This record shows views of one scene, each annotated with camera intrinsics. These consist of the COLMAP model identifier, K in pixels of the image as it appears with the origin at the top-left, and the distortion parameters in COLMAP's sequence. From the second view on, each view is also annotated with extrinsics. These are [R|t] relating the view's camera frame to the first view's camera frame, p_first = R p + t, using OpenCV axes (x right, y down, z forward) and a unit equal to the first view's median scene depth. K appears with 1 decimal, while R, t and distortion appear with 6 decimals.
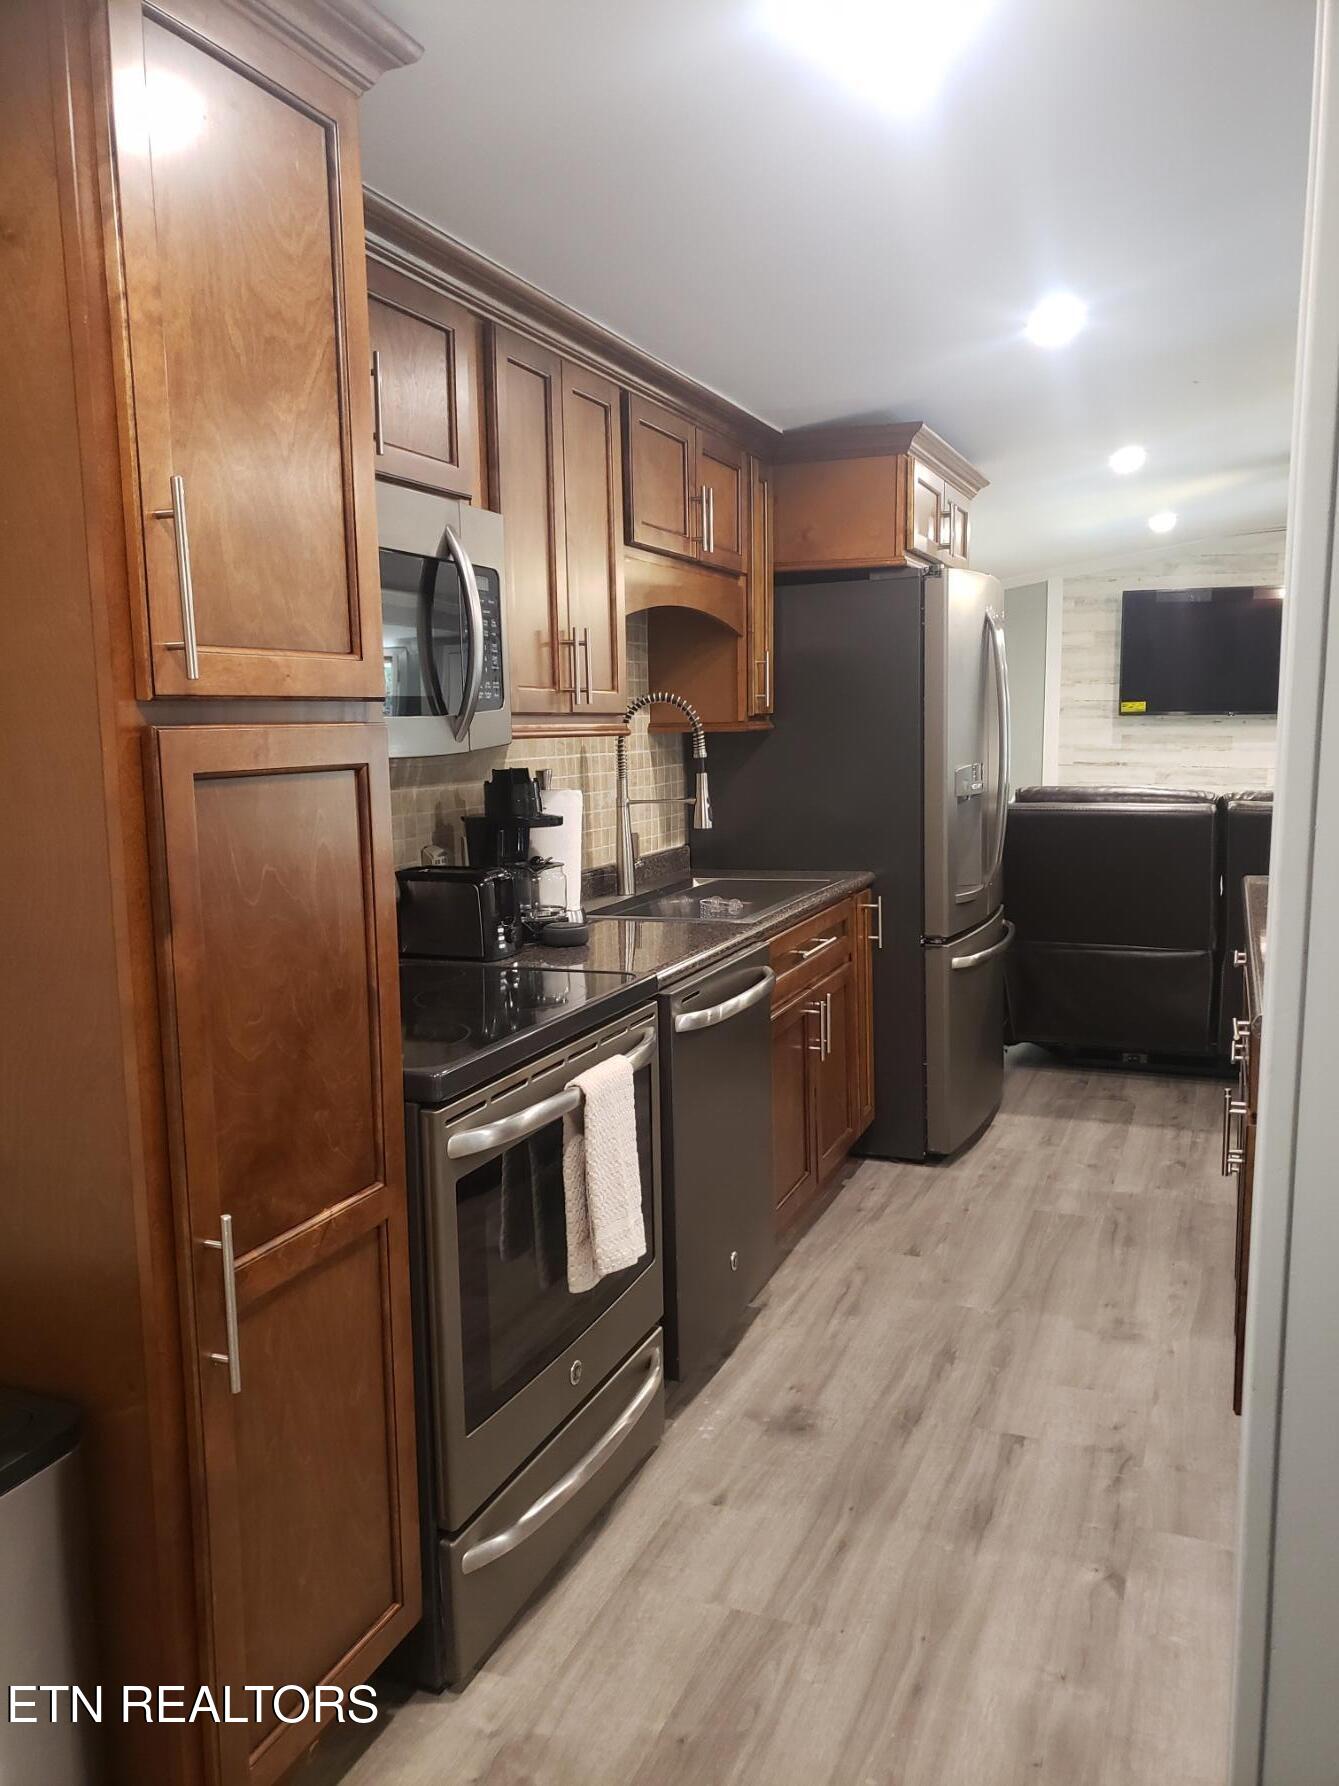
lens RADIAL K [[1364.1, 0, 675.2], [0, 1364.1, 893.0], [0, 0, 1]] dist [0.010768, 0.015380]
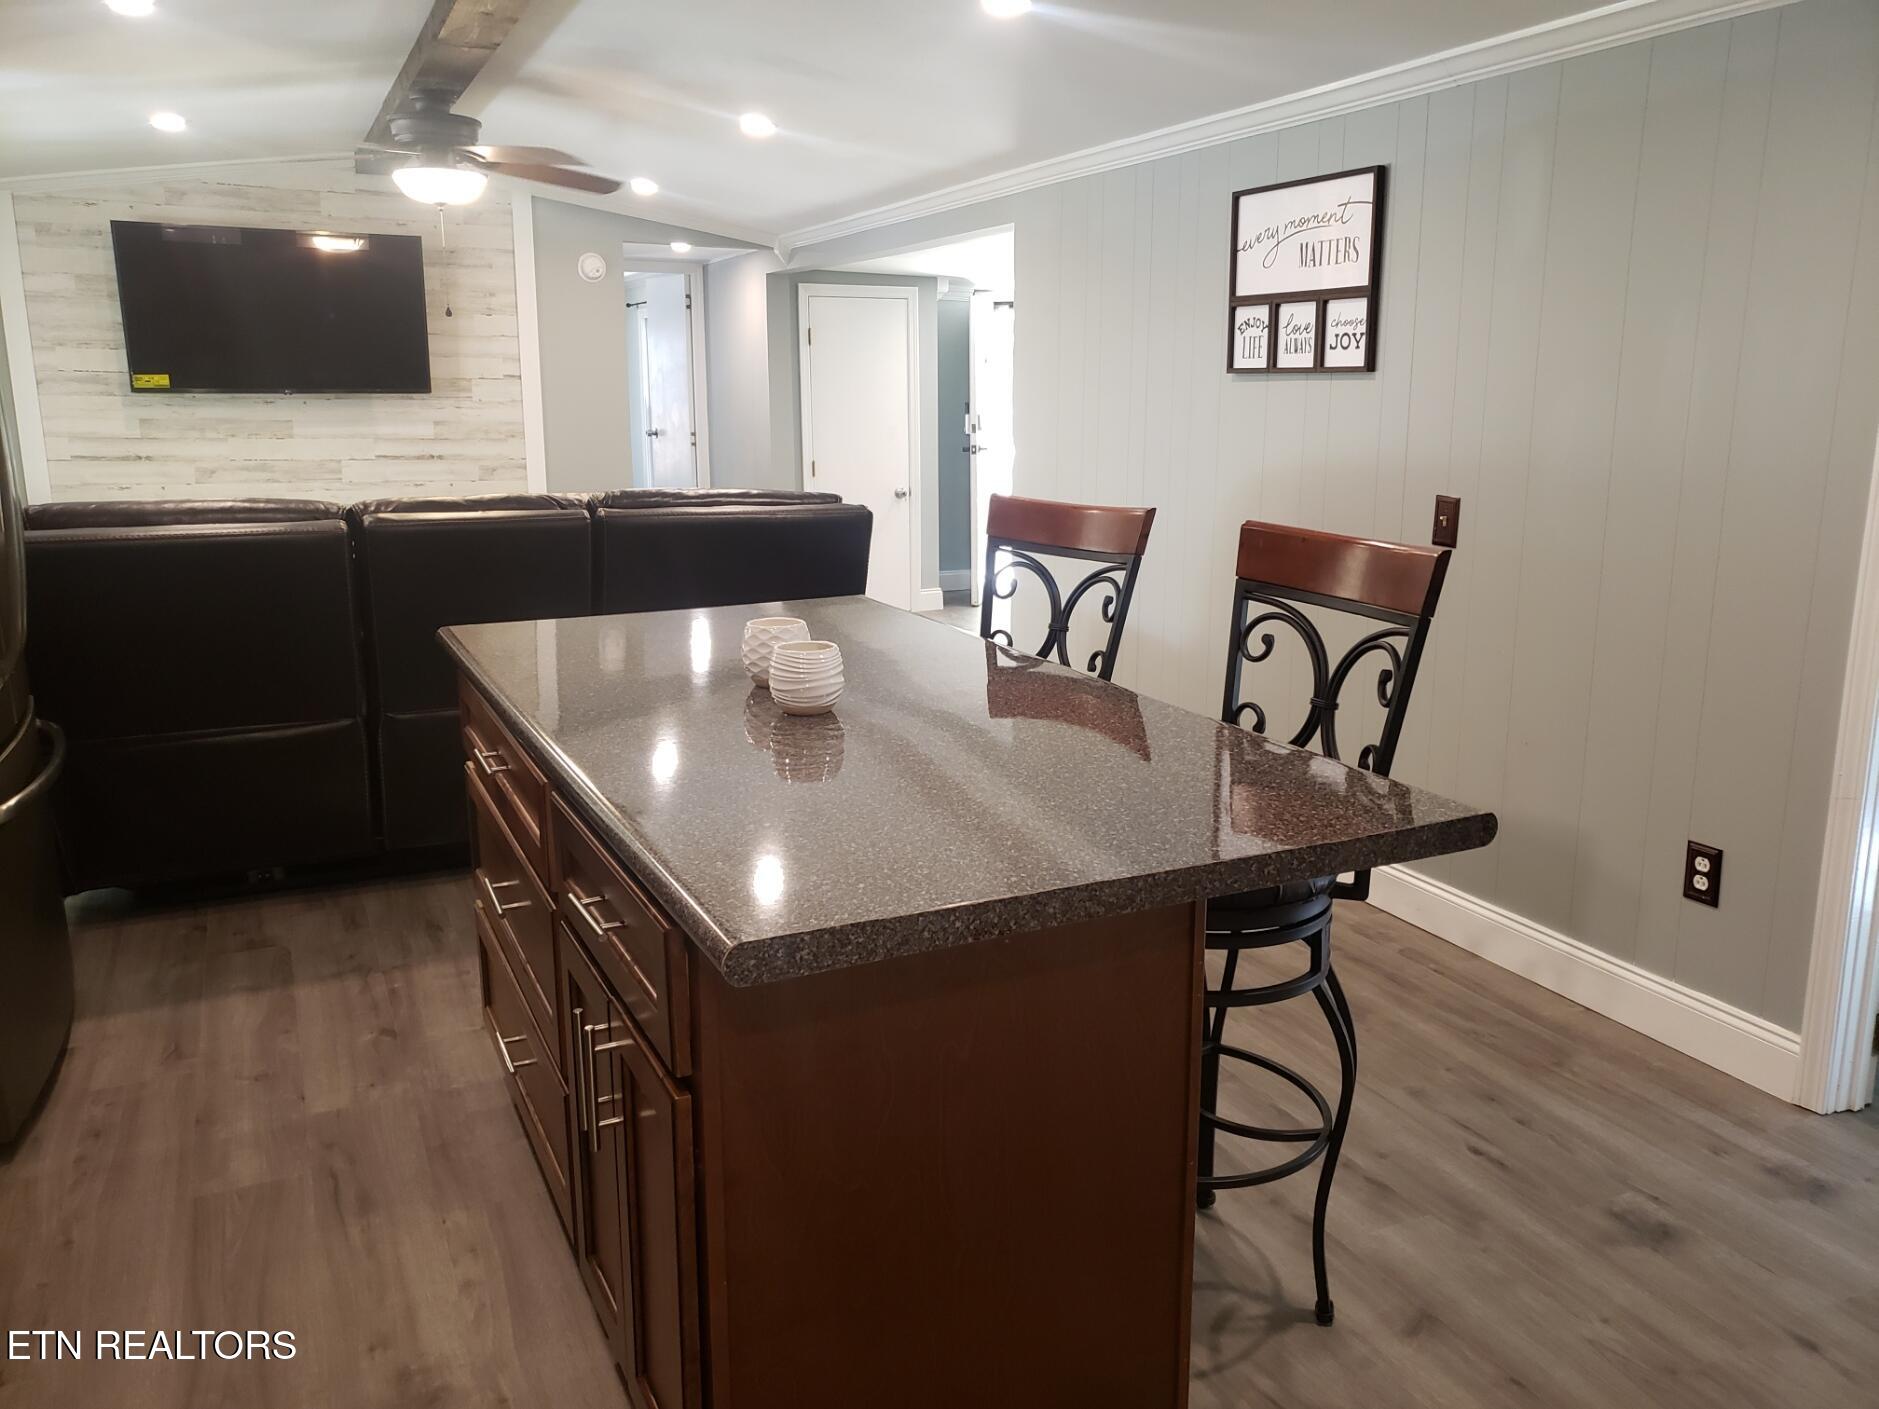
lens RADIAL K [[1435.1, 0, 944.2], [0, 1435.1, 684.6], [0, 0, 1]] dist [0.010768, 0.015380]
pose [[0.662307, -0.137764, 0.736458, 0.030382], [0.085572, 0.990427, 0.108316, -0.034047], [-0.744330, -0.008718, 0.667755, 0.252884]]
